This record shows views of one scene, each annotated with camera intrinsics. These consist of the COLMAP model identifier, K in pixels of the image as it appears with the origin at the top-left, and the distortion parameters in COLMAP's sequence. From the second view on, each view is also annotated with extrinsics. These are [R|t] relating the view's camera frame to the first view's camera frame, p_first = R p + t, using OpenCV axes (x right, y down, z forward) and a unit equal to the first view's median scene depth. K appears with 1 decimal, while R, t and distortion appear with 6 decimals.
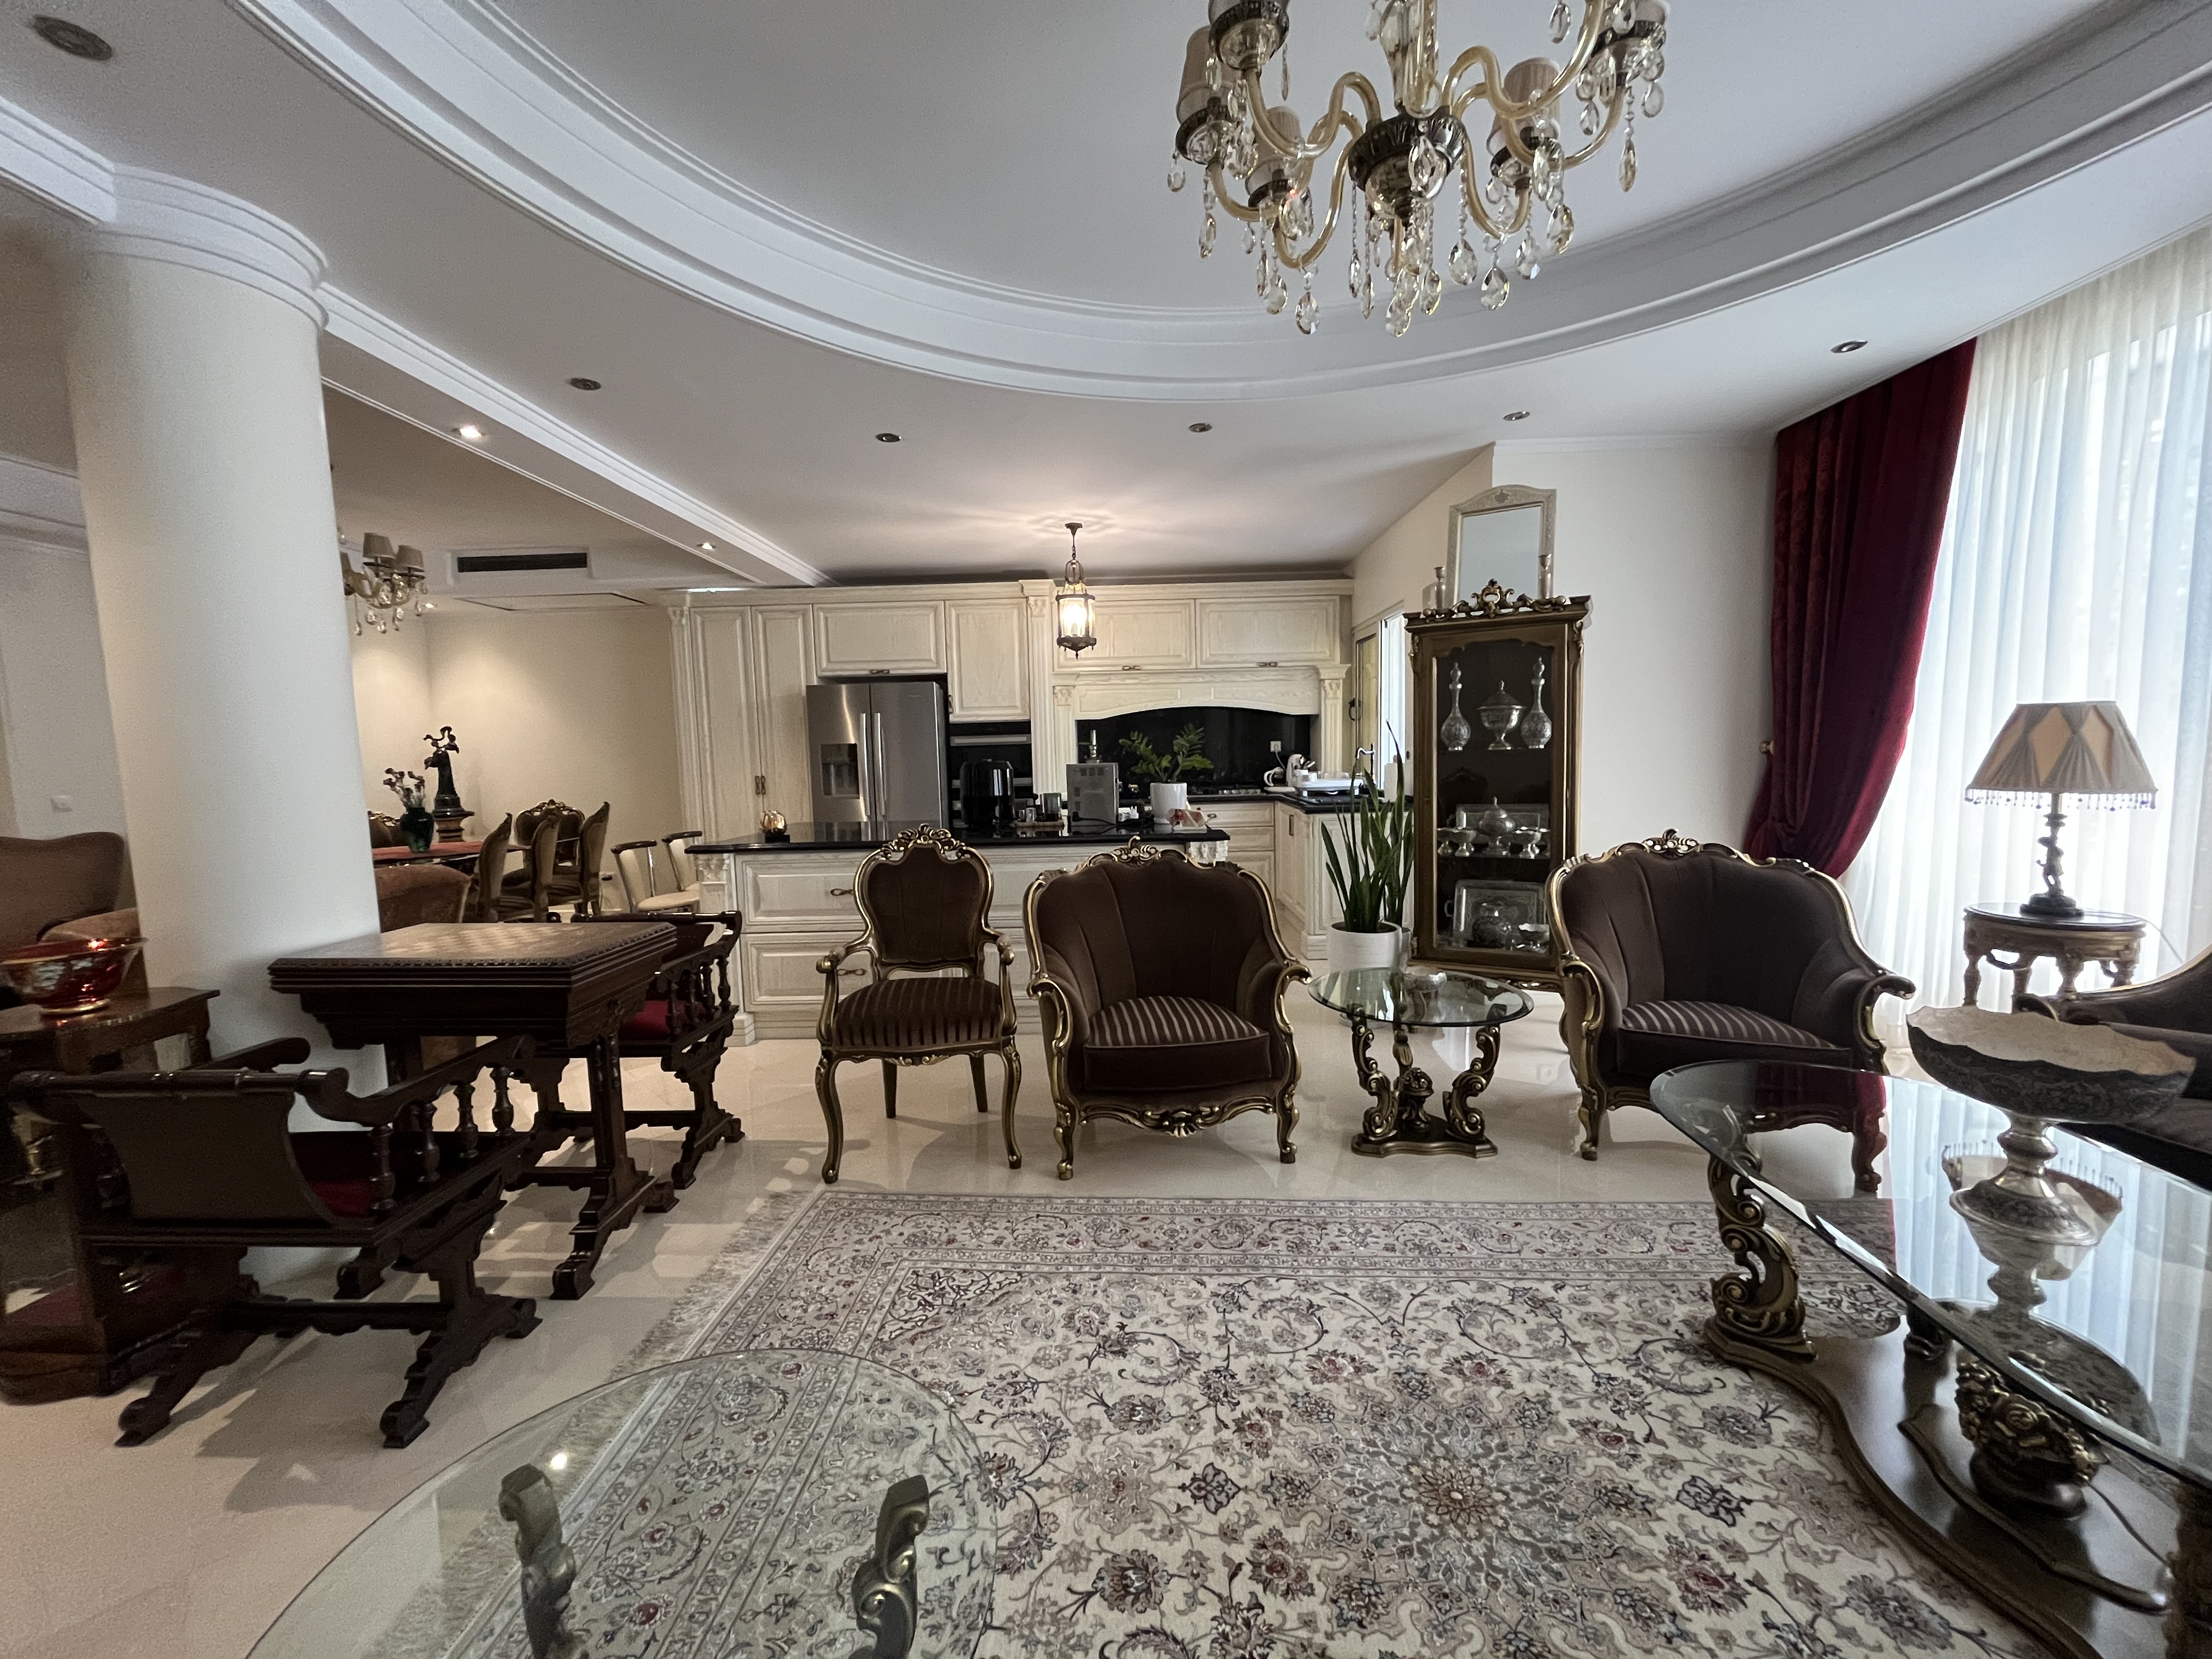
lens RADIAL K [[889.3, 0, 1106.0], [0, 889.3, 829.5], [0, 0, 1]] dist [-0.002254, 0.000060]
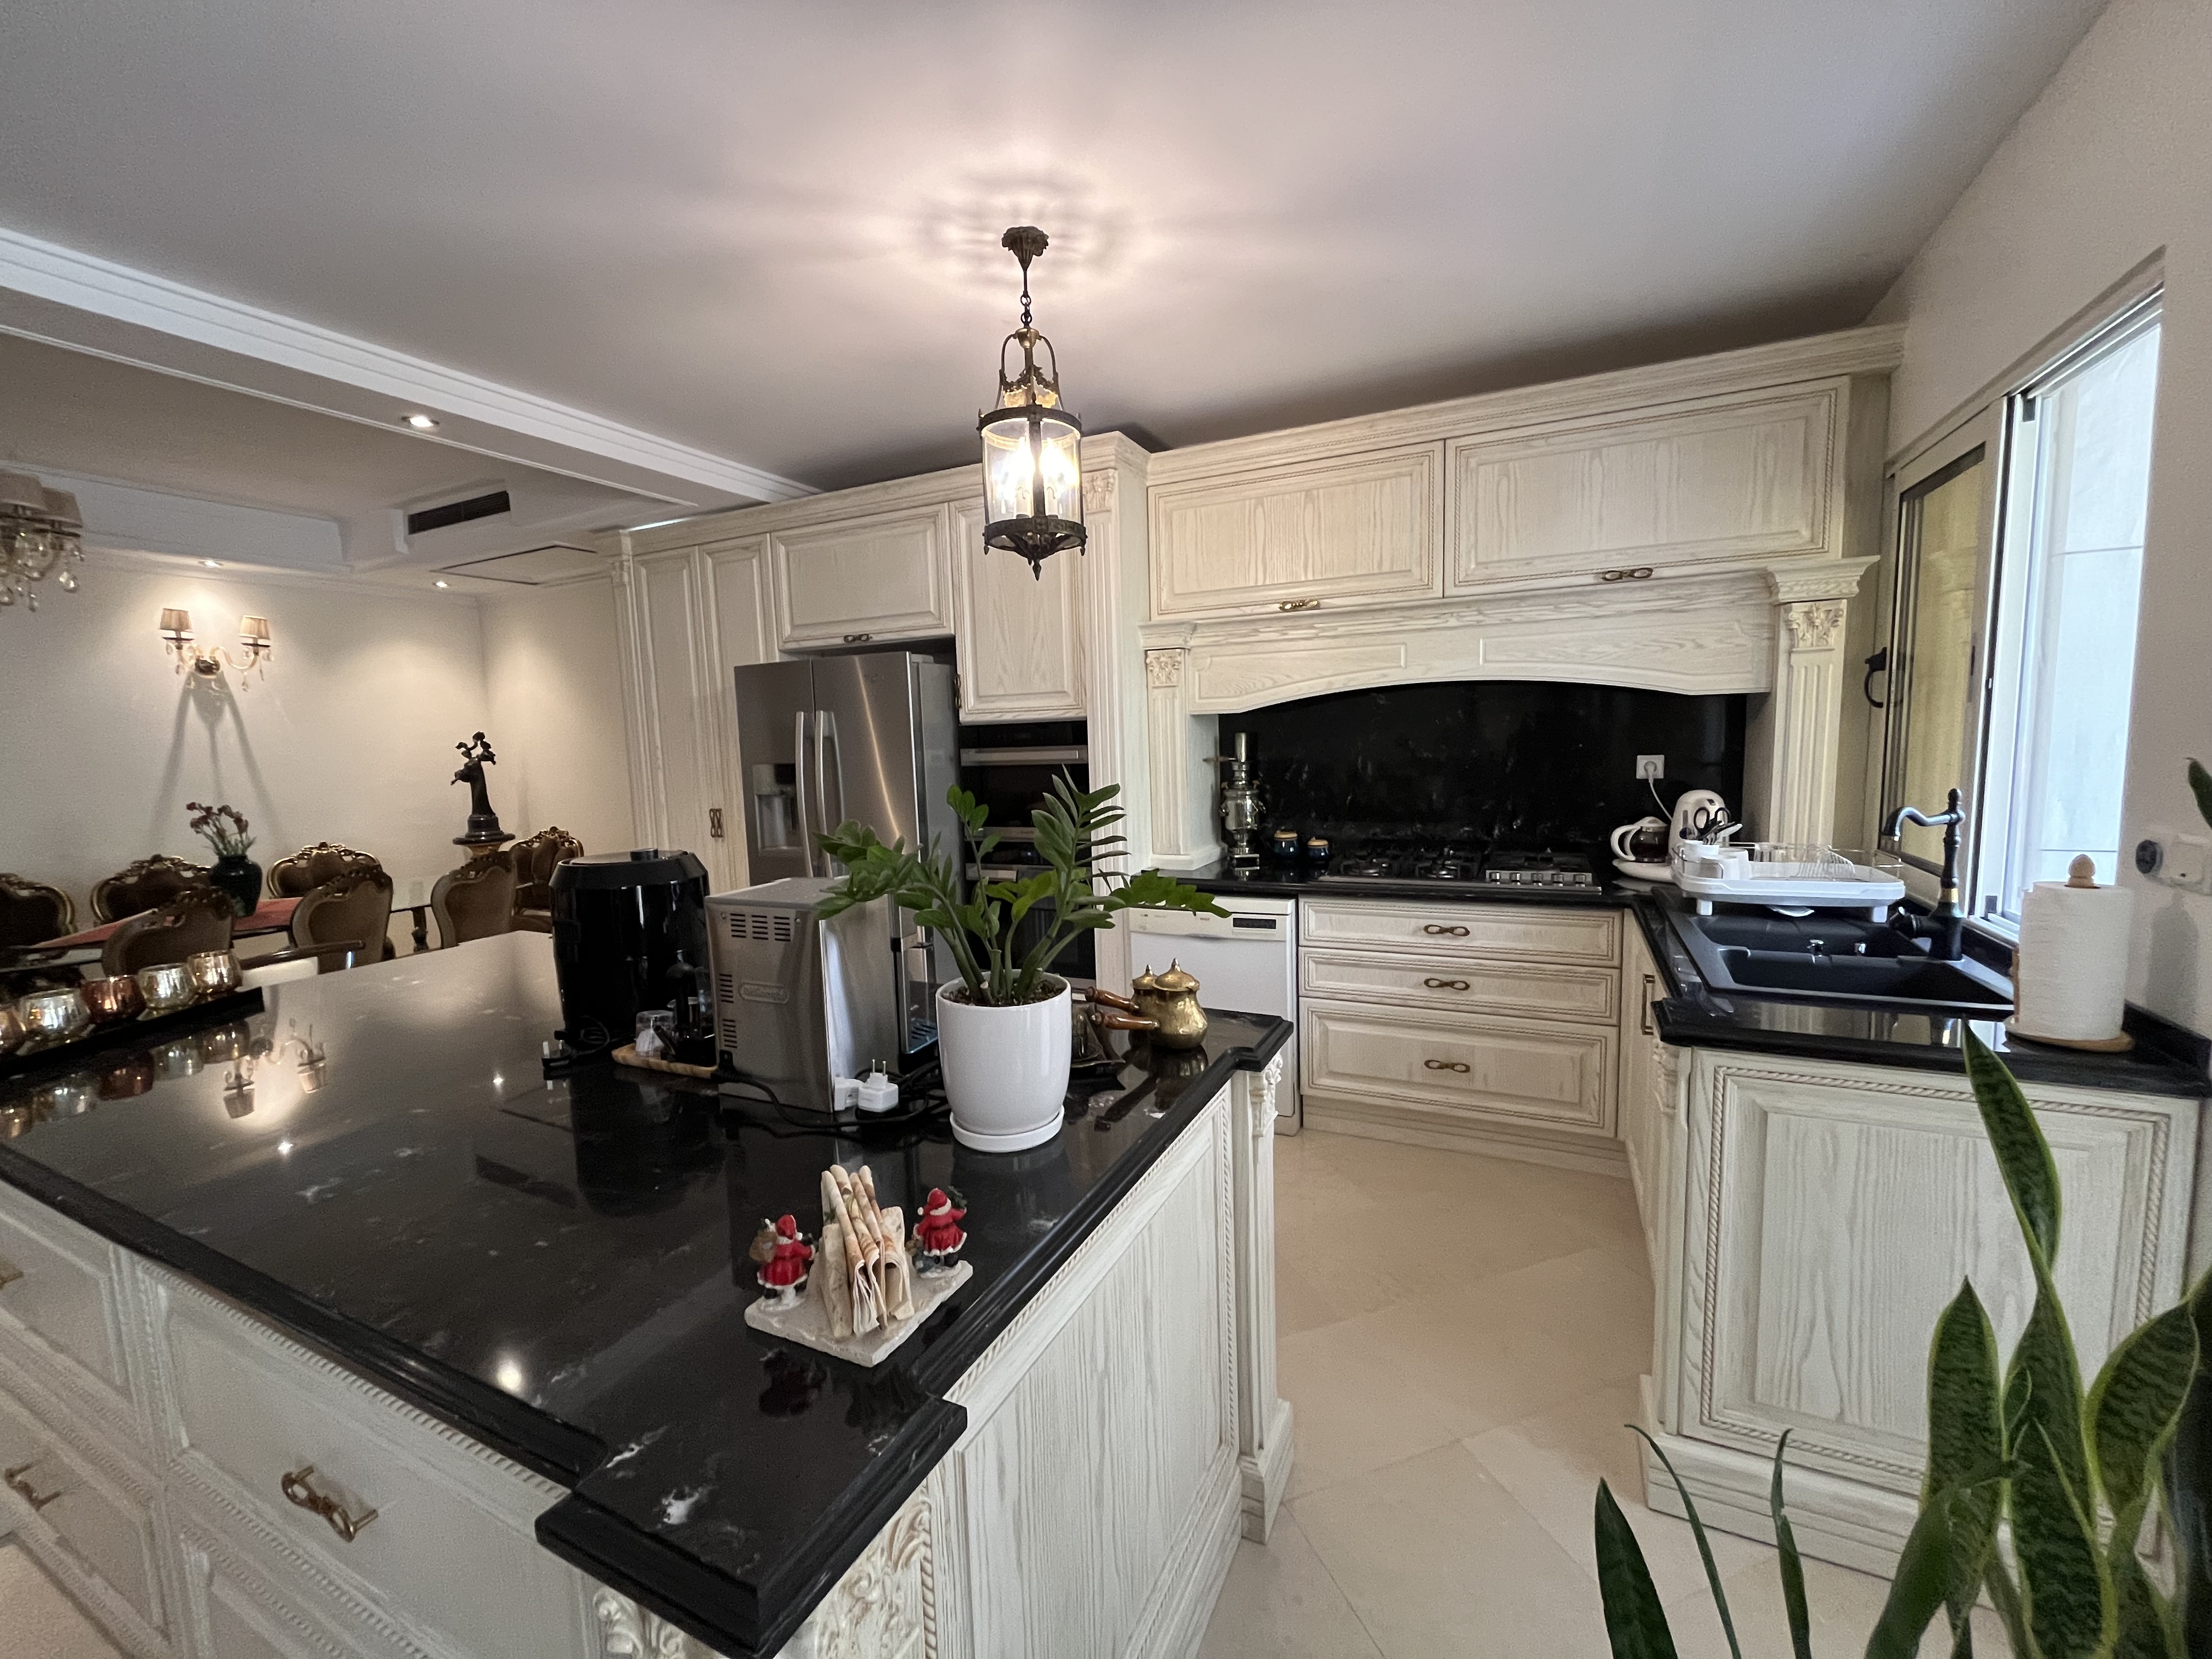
lens RADIAL K [[889.3, 0, 1106.0], [0, 889.3, 829.5], [0, 0, 1]] dist [-0.002254, 0.000060]
pose [[0.908992, 0.039730, -0.414915, 0.142299], [-0.028807, 0.999055, 0.032555, -0.075690], [0.415816, -0.017639, 0.909278, 0.534559]]
